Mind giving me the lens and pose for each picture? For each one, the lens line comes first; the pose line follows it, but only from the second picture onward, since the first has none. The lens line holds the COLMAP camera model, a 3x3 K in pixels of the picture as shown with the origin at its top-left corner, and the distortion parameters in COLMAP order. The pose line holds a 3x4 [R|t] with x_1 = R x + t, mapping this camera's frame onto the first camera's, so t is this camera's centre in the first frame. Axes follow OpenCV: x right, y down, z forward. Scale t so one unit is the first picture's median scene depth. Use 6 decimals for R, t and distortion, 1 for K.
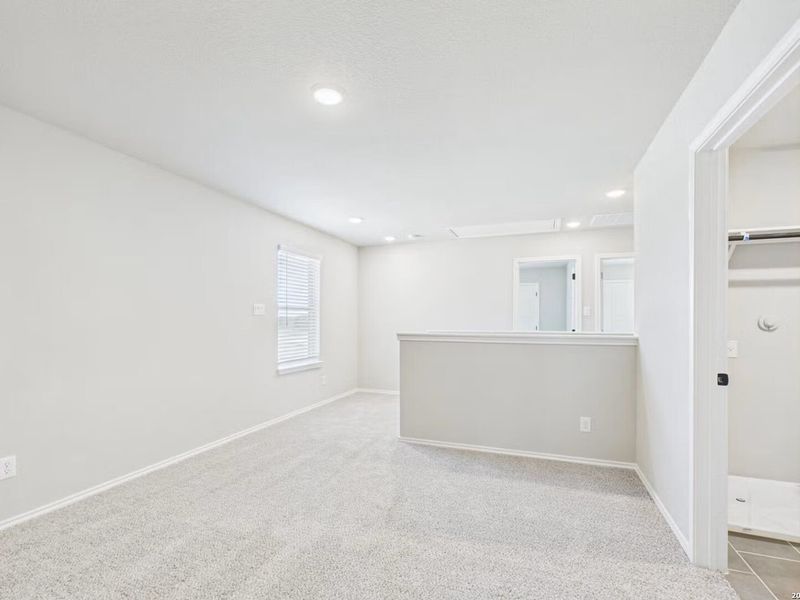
lens RADIAL K [[378.3, 0, 401.8], [0, 378.3, 317.8], [0, 0, 1]] dist [-0.000563, 0.000451]
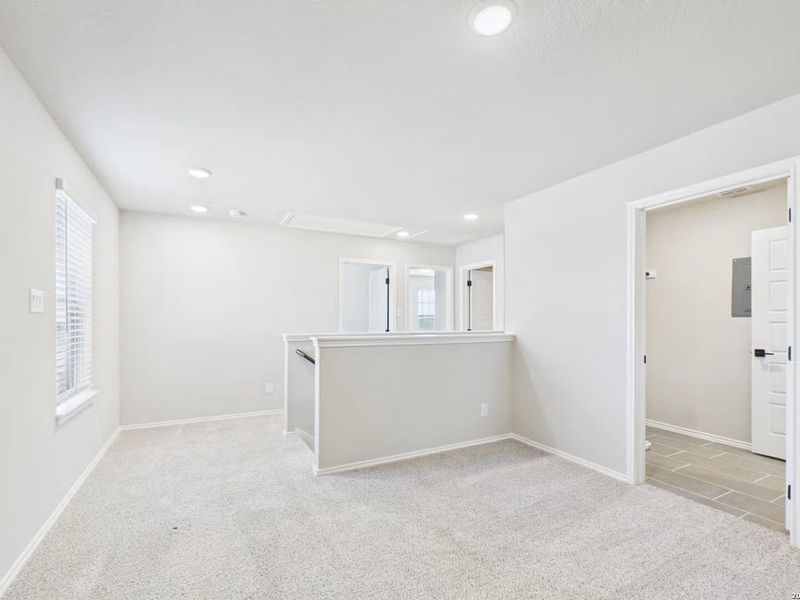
lens RADIAL K [[378.3, 0, 401.8], [0, 378.3, 317.8], [0, 0, 1]] dist [-0.000563, 0.000451]
pose [[0.660142, 0.005116, 0.751124, -0.485656], [-0.002071, 0.999985, -0.004991, 0.002183], [-0.751138, 0.001739, 0.660143, 0.355305]]
